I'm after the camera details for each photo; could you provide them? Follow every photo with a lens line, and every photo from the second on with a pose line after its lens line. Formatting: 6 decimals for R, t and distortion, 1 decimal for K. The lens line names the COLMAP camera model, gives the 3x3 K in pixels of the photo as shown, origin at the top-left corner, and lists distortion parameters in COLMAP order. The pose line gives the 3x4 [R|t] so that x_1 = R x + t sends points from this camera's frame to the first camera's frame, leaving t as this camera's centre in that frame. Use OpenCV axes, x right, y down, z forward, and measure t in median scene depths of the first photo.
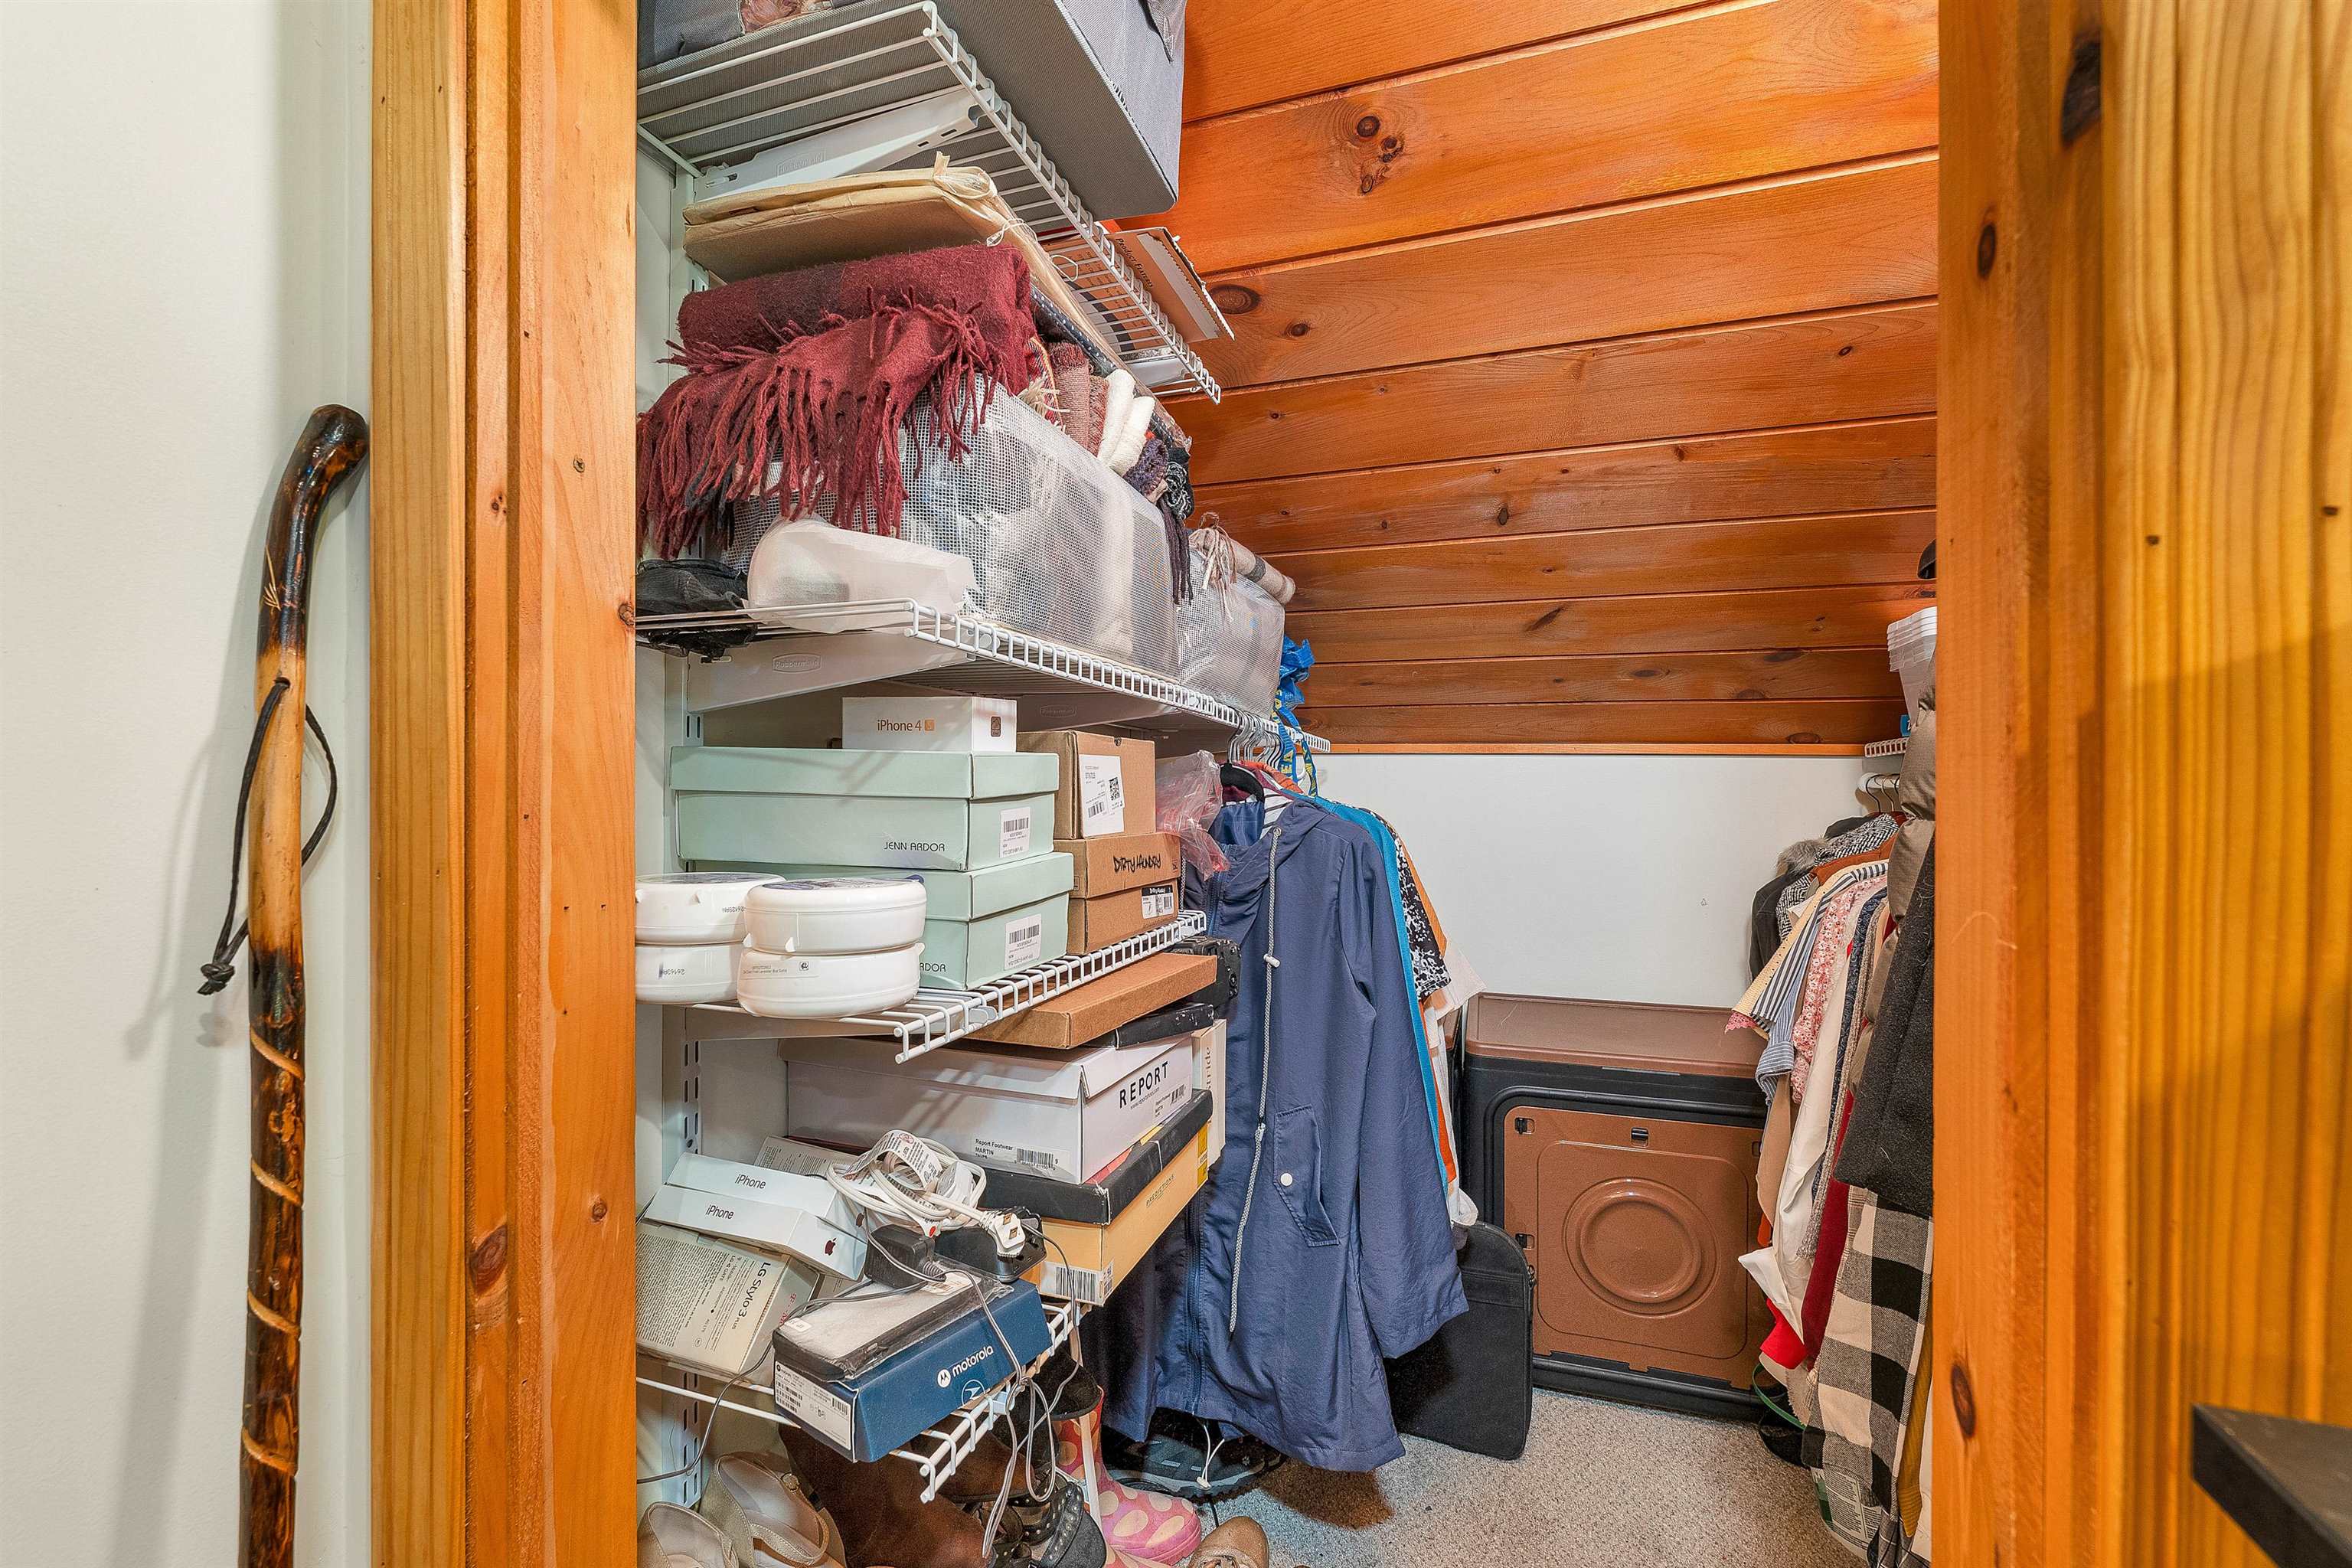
lens RADIAL K [[993.7, 0, 1188.6], [0, 993.7, 788.1], [0, 0, 1]] dist [-0.003310, -0.000660]
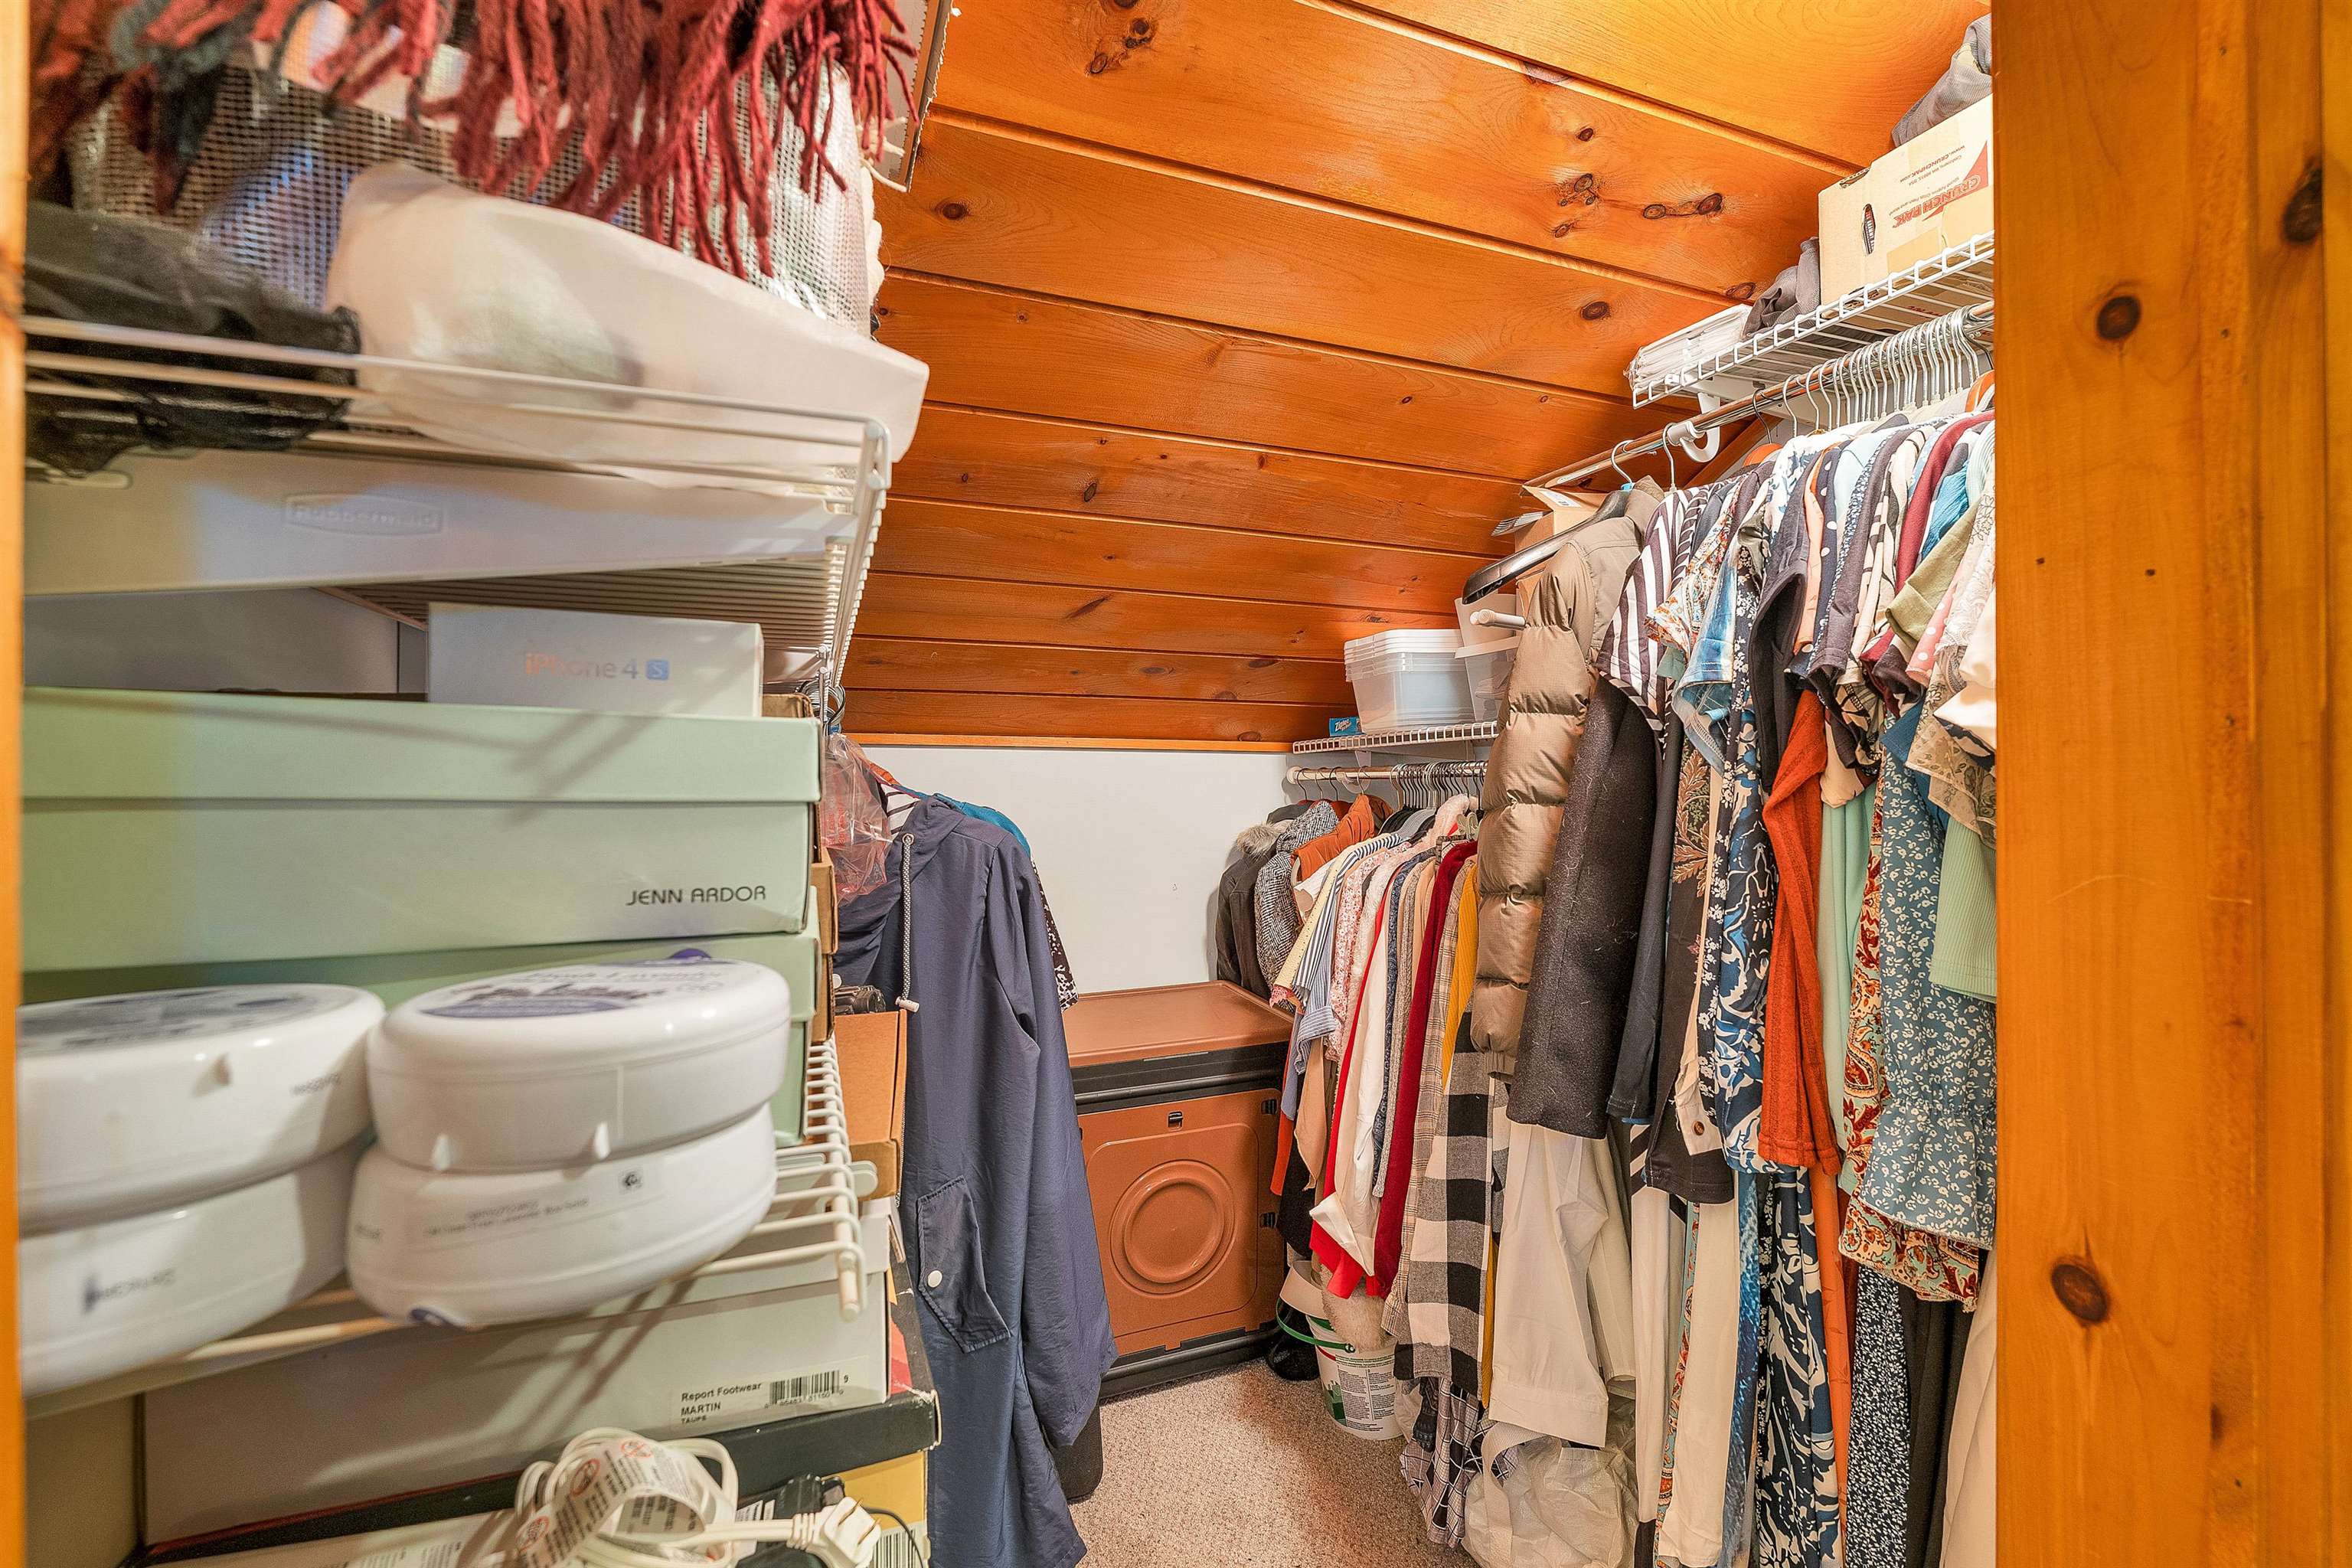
lens RADIAL K [[993.7, 0, 1173.0], [0, 993.7, 777.7], [0, 0, 1]] dist [-0.003310, -0.000660]
pose [[0.760257, -0.005252, 0.649601, -0.259785], [0.010448, 0.999937, -0.004144, 0.000748], [-0.649538, 0.009937, 0.760264, 0.263076]]
